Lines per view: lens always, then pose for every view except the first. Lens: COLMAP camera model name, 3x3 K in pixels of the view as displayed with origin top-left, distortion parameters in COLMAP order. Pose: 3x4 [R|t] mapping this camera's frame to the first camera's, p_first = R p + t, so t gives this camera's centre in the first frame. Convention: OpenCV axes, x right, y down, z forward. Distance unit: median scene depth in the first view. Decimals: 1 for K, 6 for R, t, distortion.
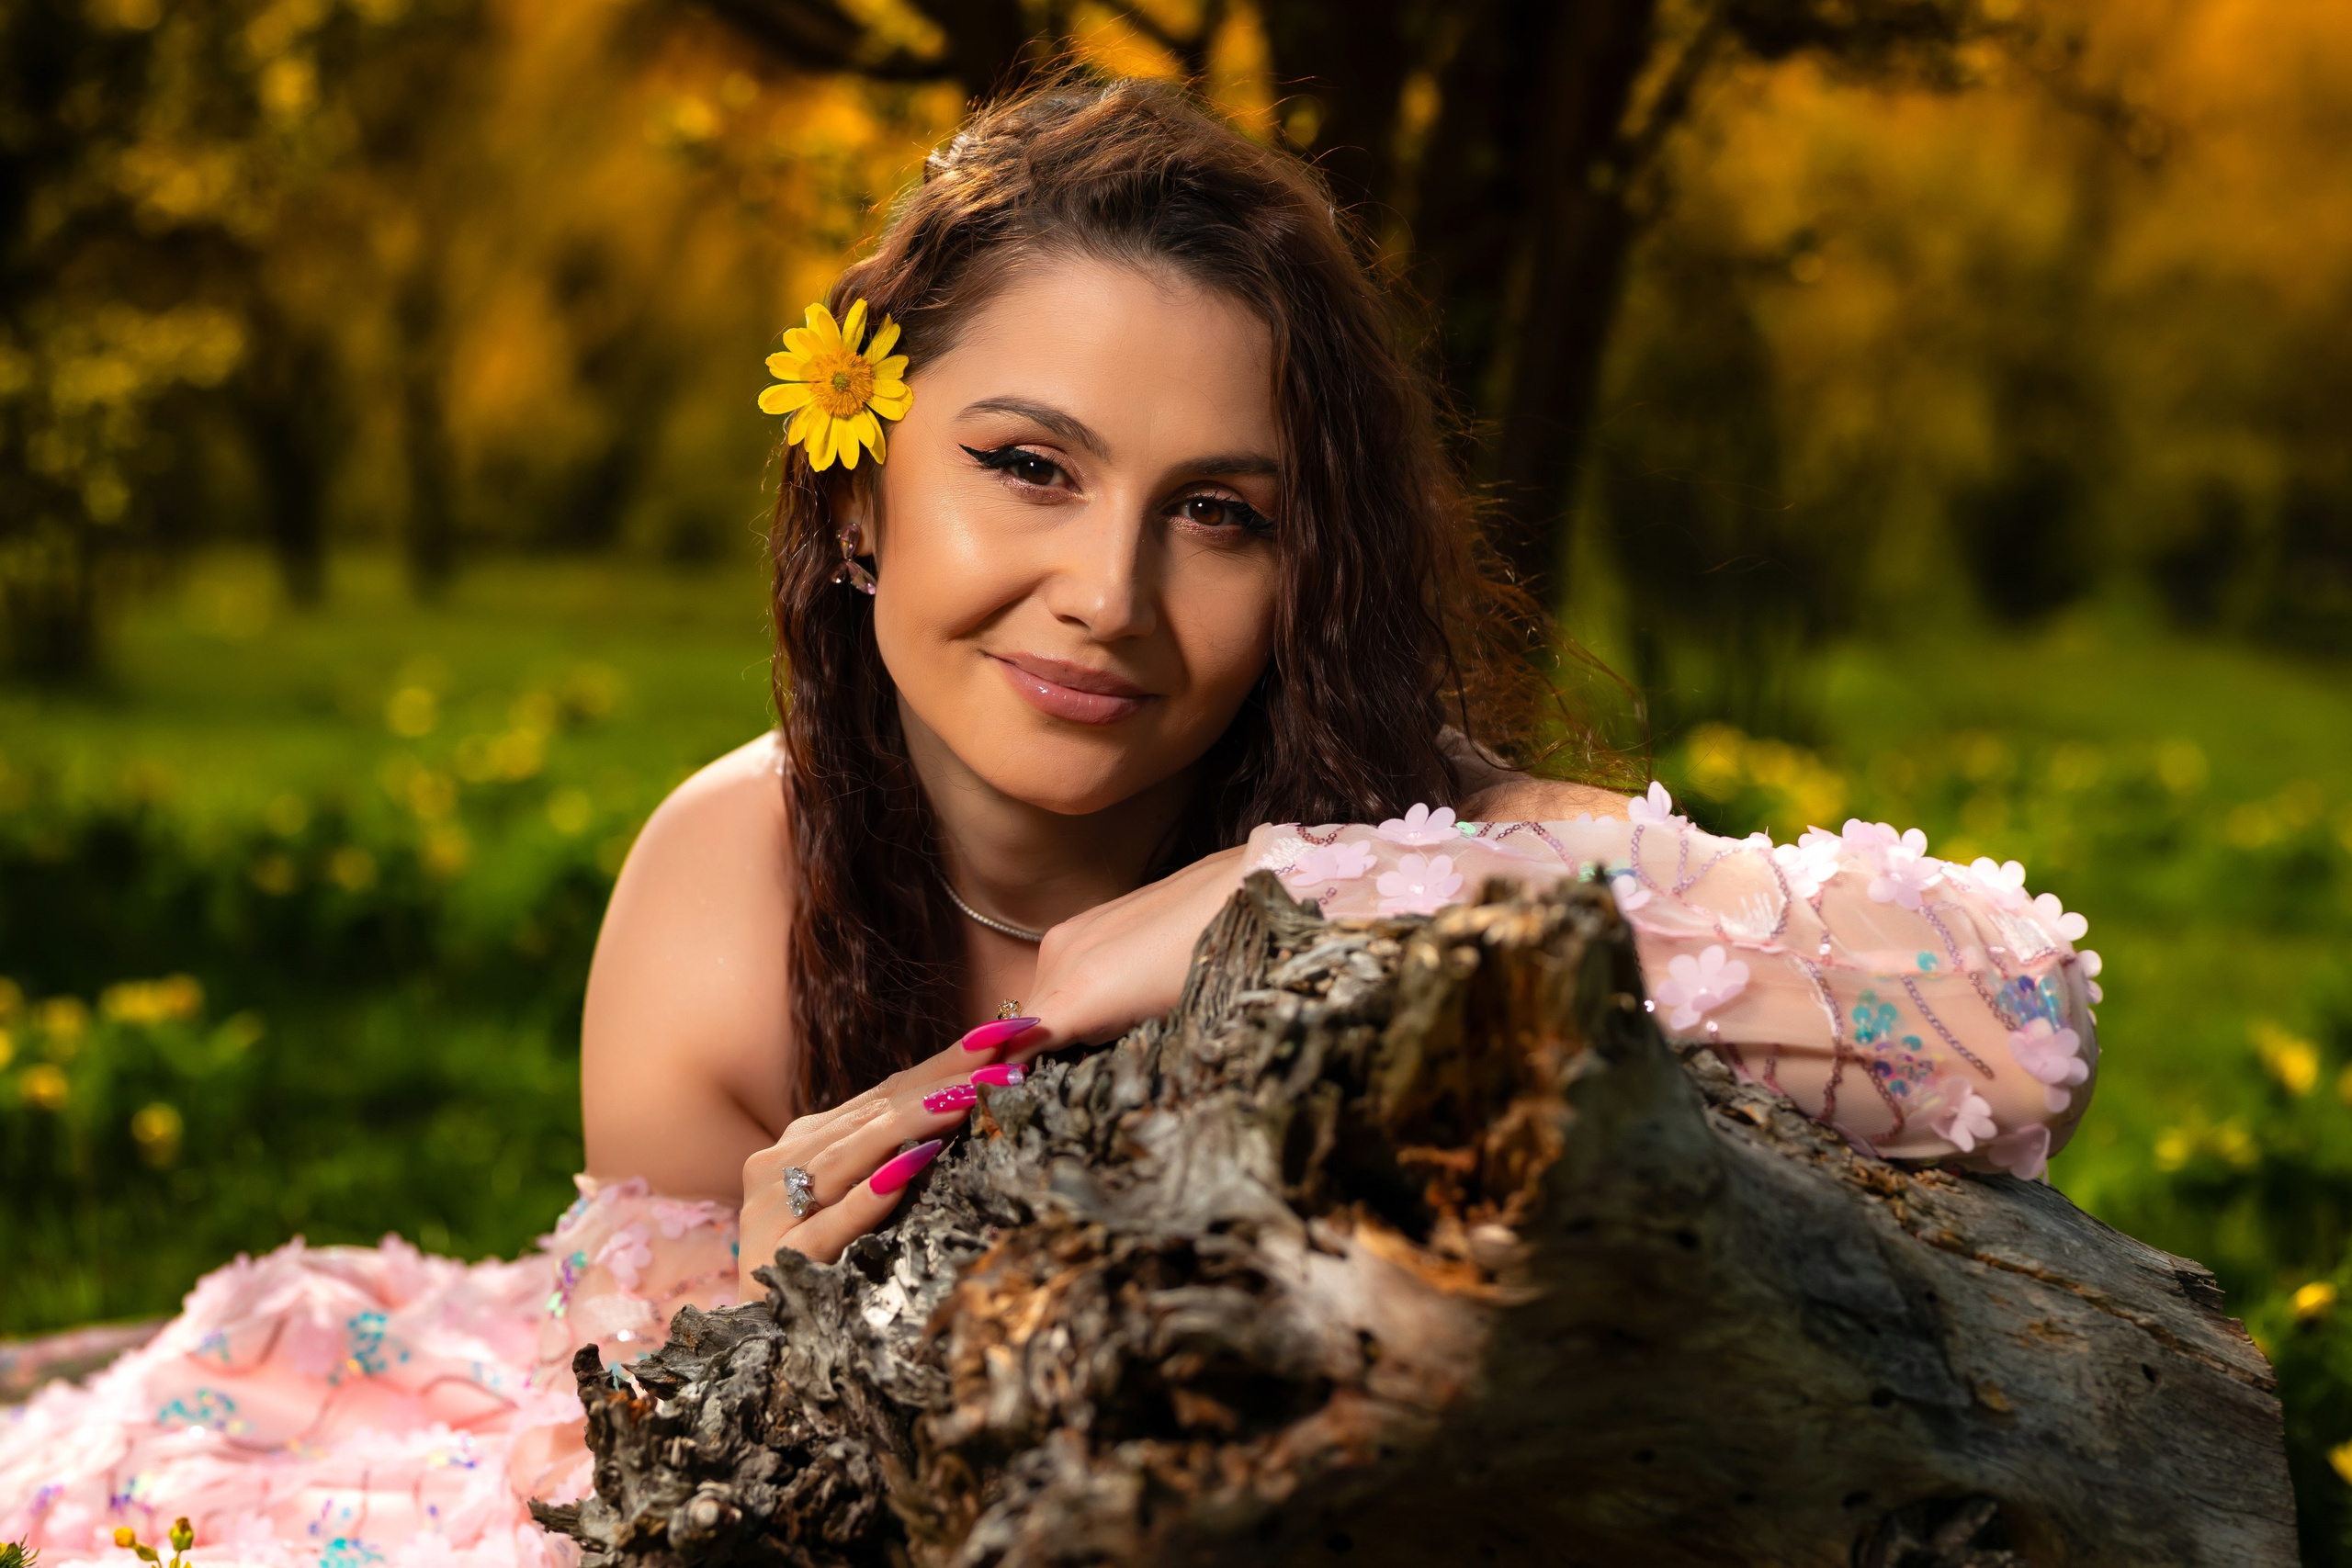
lens RADIAL K [[5754.8, 0, 1176.0], [0, 5754.8, 784.0], [0, 0, 1]] dist [-0.018309, 0.068986]
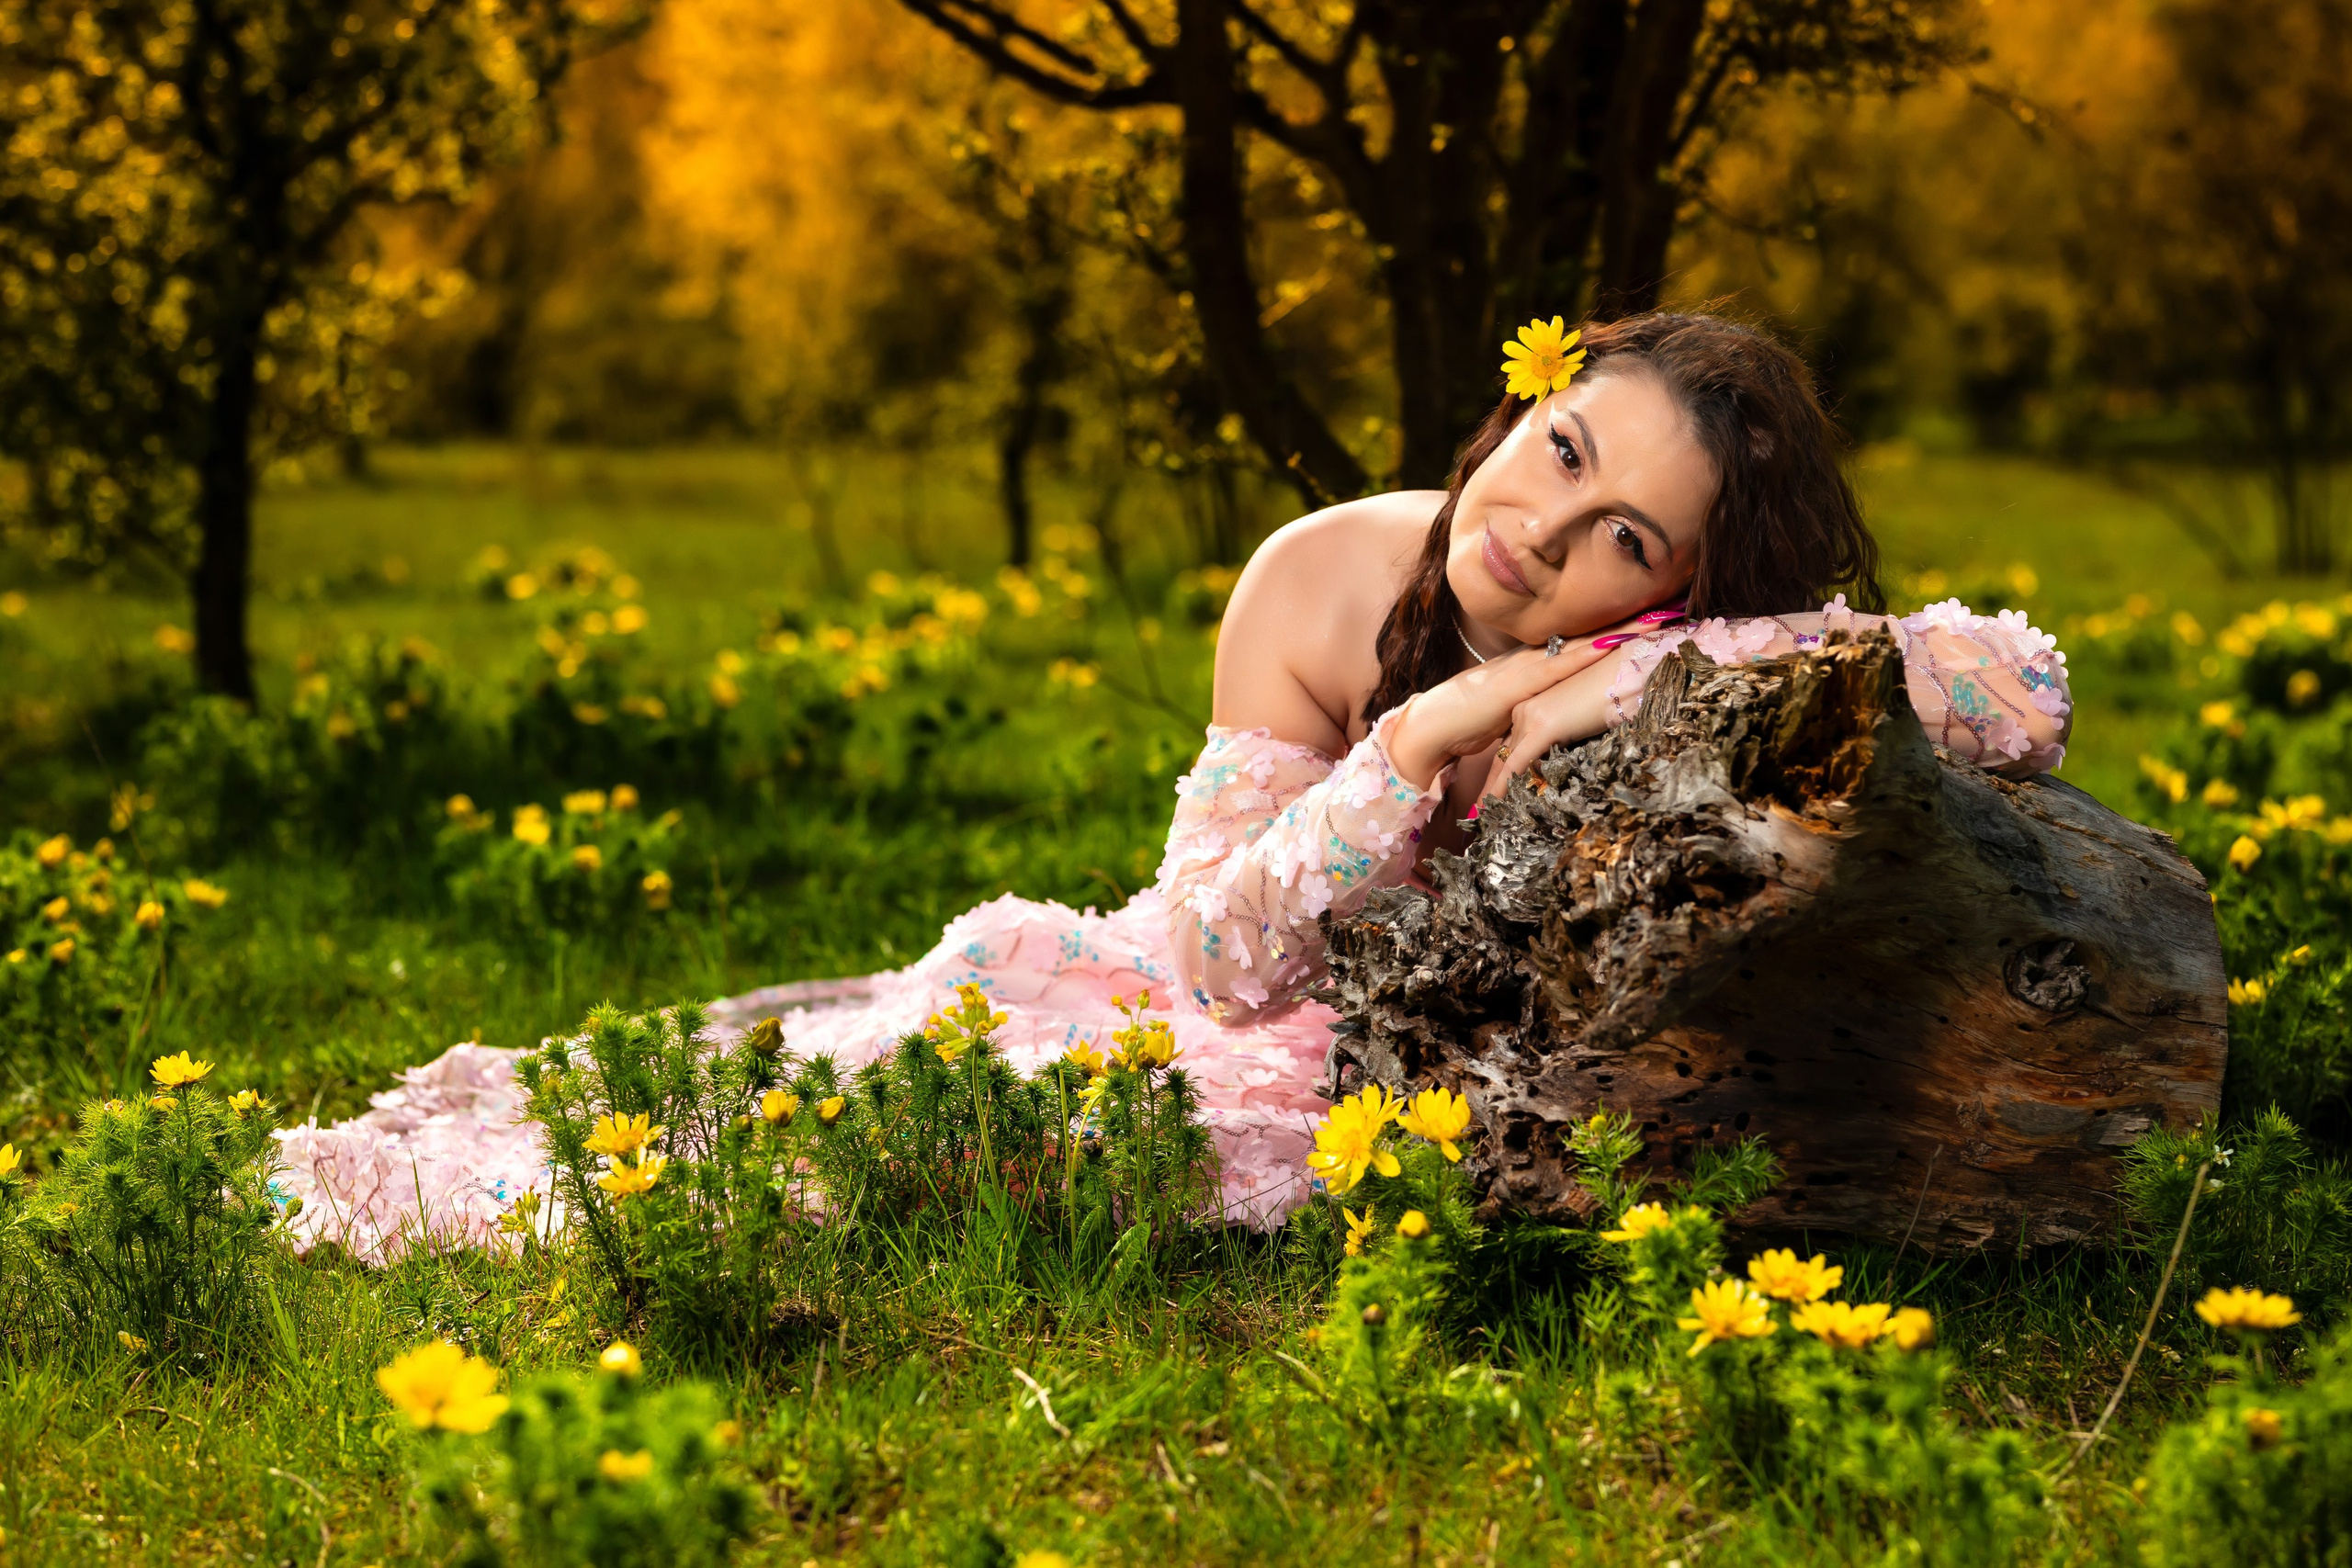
lens RADIAL K [[5754.8, 0, 1176.0], [0, 5754.8, 784.0], [0, 0, 1]] dist [-0.018309, 0.068986]
pose [[0.998516, -0.042865, 0.033589, -0.231800], [0.042277, 0.998944, 0.018005, 0.021643], [-0.034325, -0.016558, 0.999274, -0.975734]]
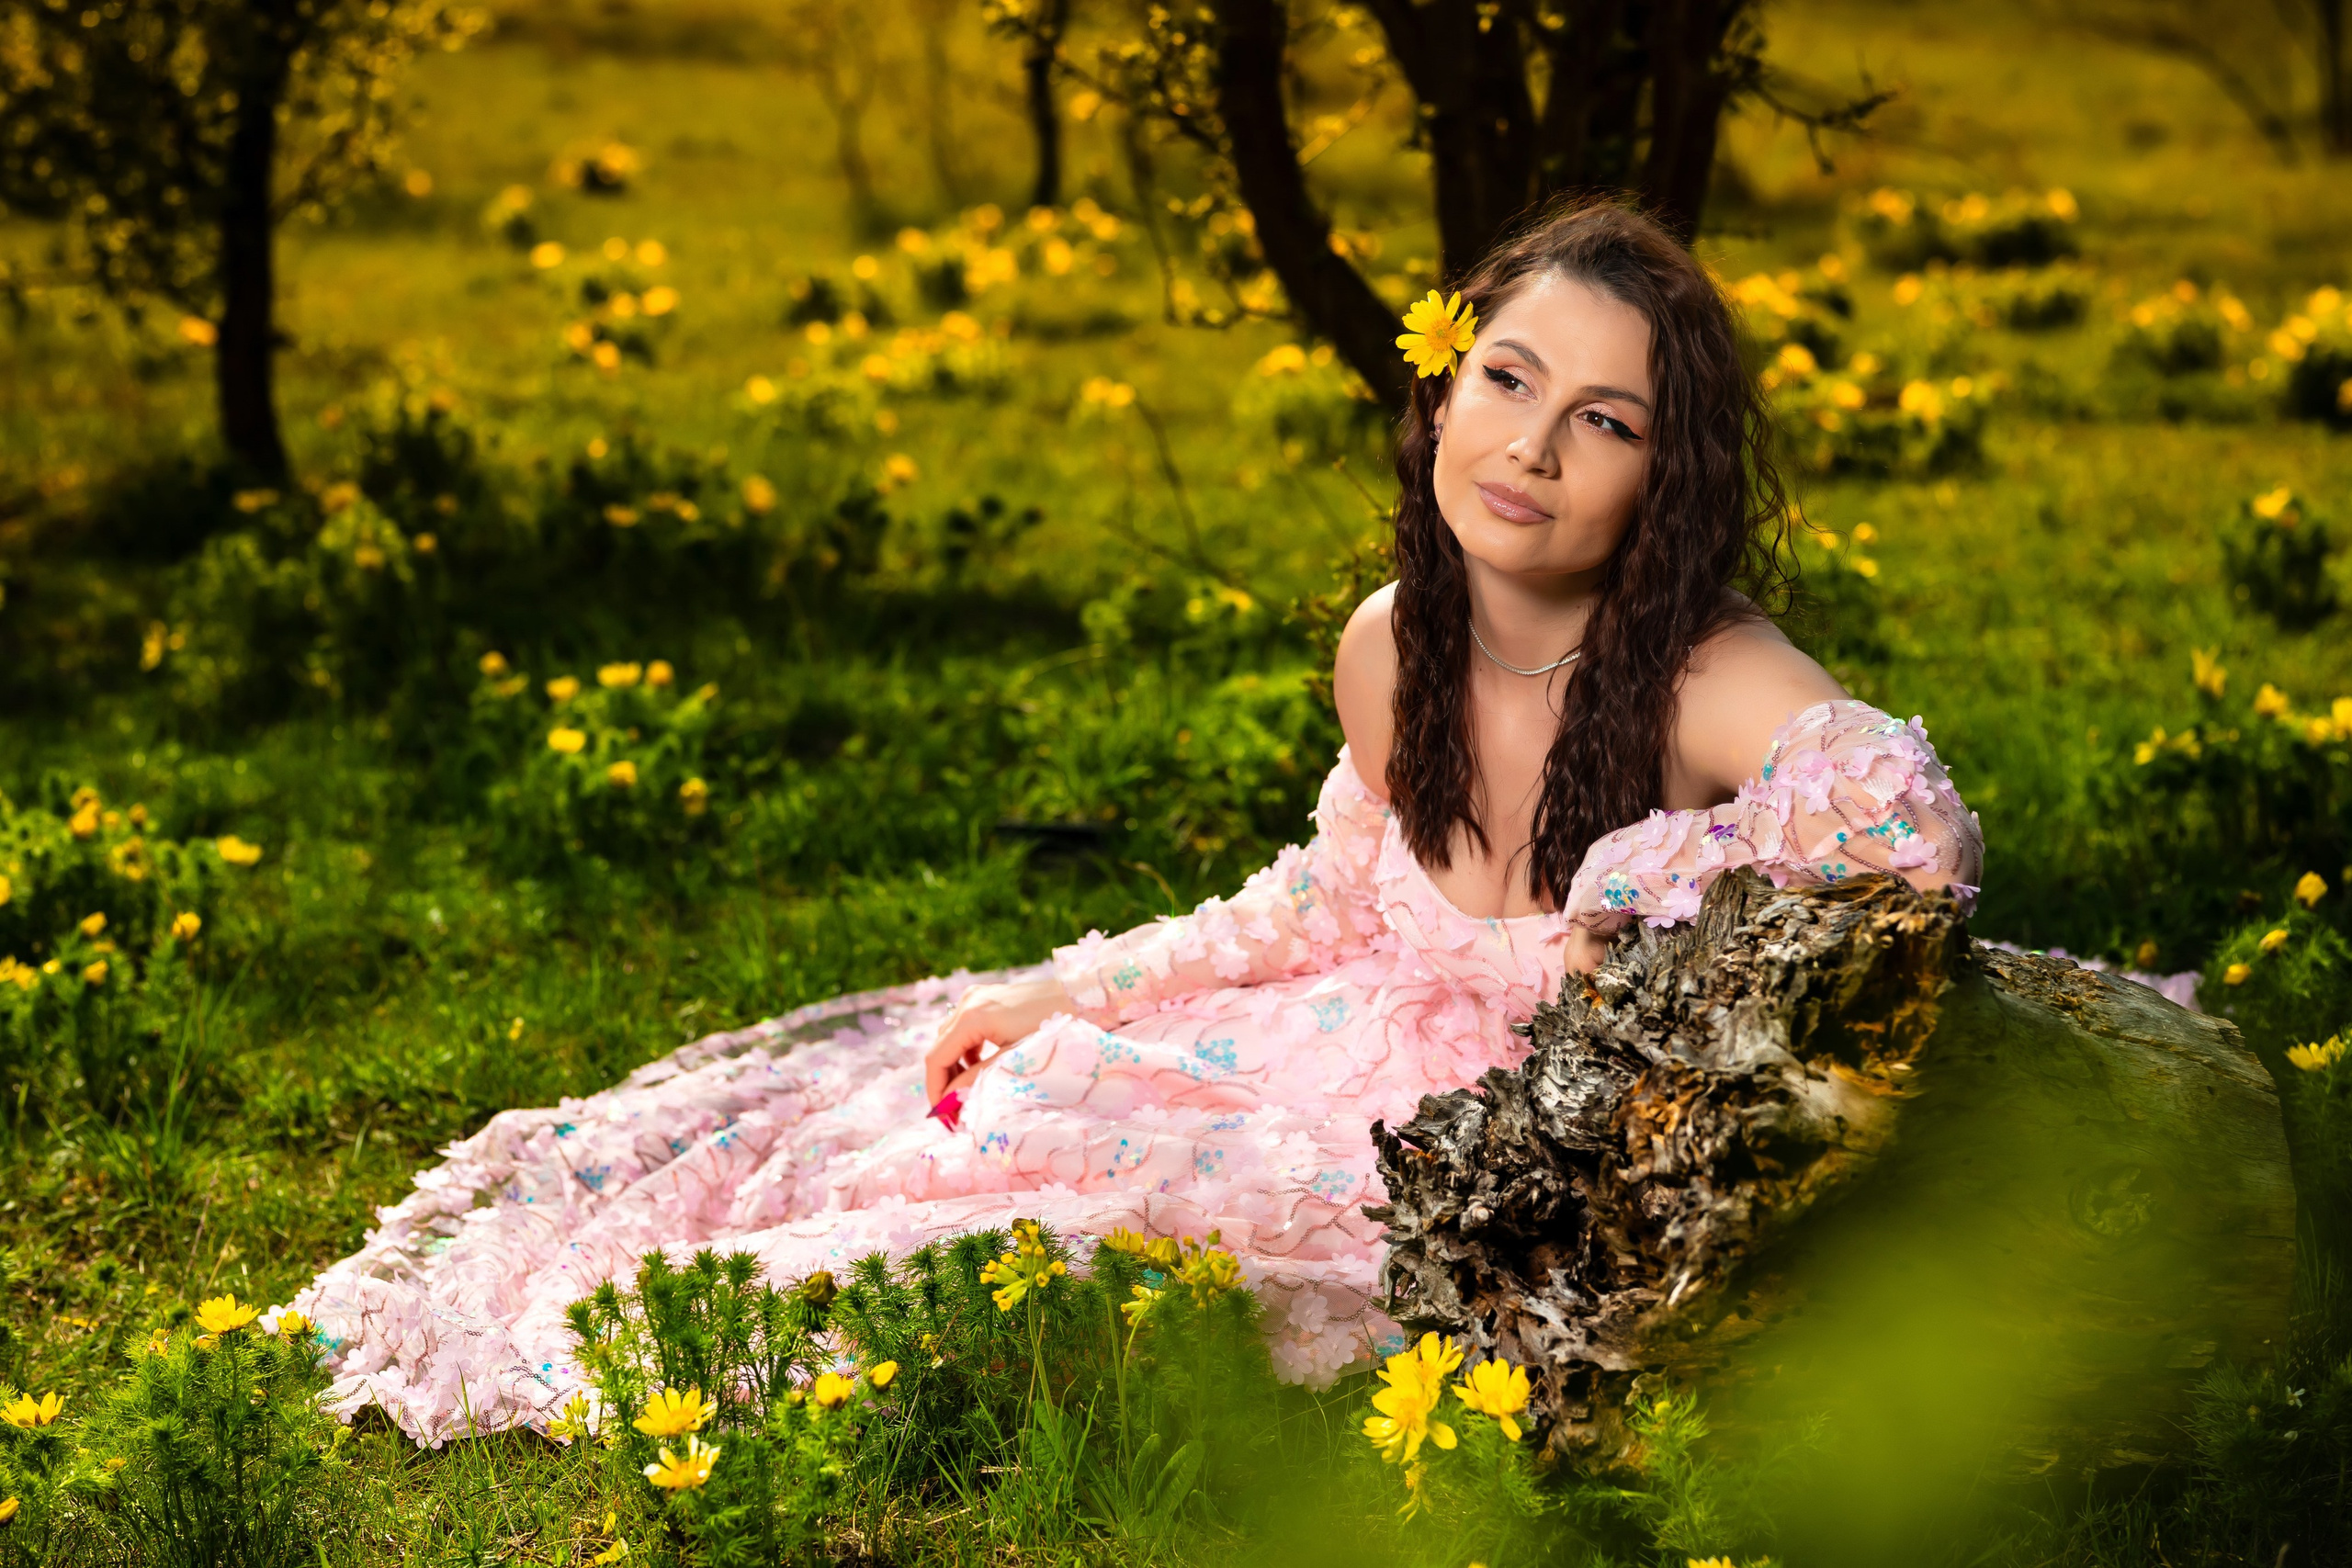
lens RADIAL K [[5788.5, 0, 1111.0], [0, 5788.5, 775.4], [0, 0, 1]] dist [0.042352, -0.787439]
pose [[0.998094, -0.060592, 0.011685, -0.221541], [0.059121, 0.993202, 0.100267, -0.225833], [-0.017681, -0.099385, 0.994892, -0.938688]]
